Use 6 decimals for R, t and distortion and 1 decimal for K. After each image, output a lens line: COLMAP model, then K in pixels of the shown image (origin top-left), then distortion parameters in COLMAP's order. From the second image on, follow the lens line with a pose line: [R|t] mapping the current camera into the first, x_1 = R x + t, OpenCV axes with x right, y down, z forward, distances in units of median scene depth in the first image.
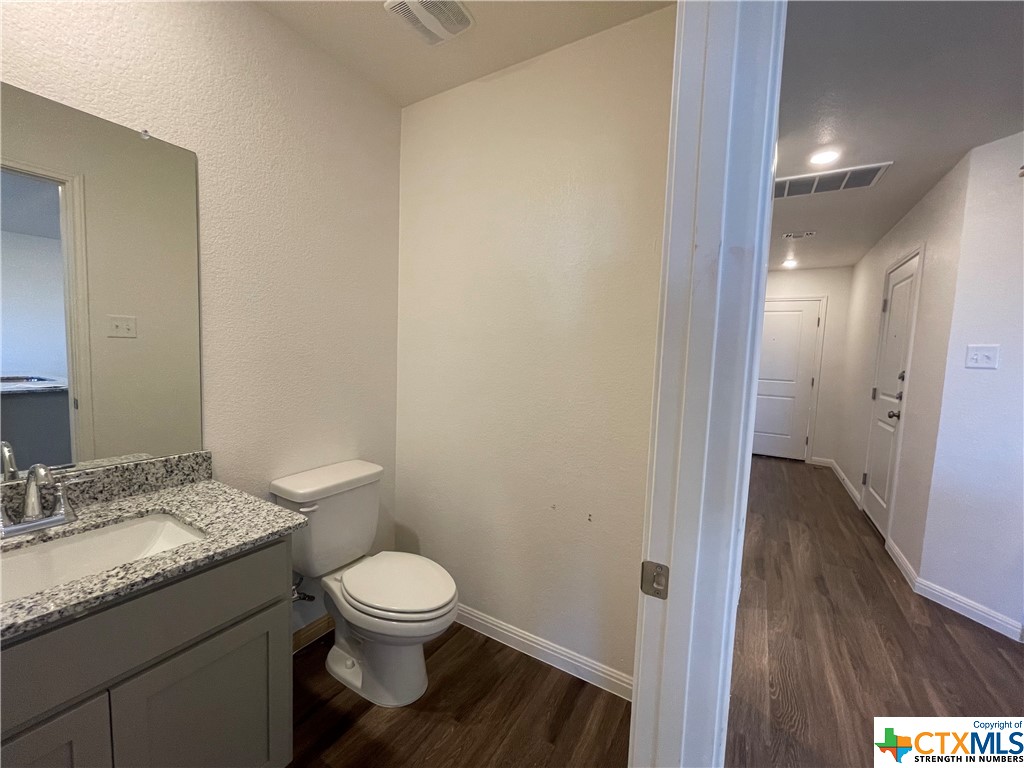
lens RADIAL K [[414.7, 0, 512.0], [0, 414.7, 384.0], [0, 0, 1]] dist [-0.002141, 0.000150]
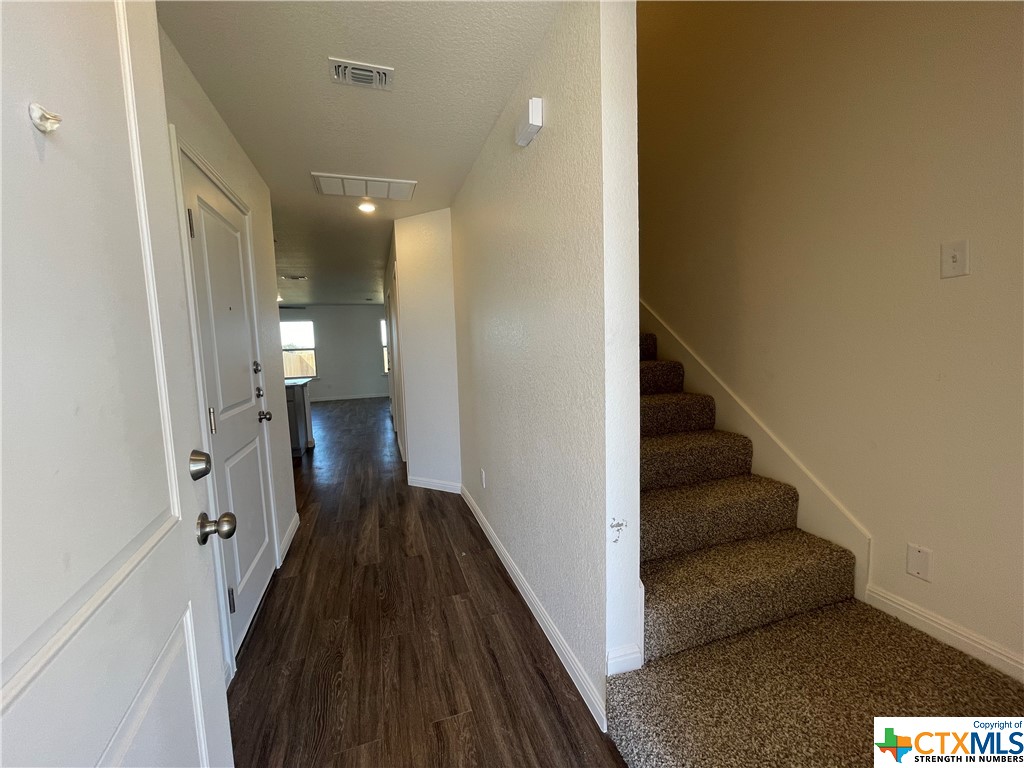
lens RADIAL K [[414.7, 0, 512.0], [0, 414.7, 384.0], [0, 0, 1]] dist [-0.002141, 0.000150]
pose [[-0.653364, 0.057307, -0.754872, 1.261129], [-0.054441, 0.990992, 0.122352, -0.120103], [0.755084, 0.121036, -0.644359, 1.945922]]
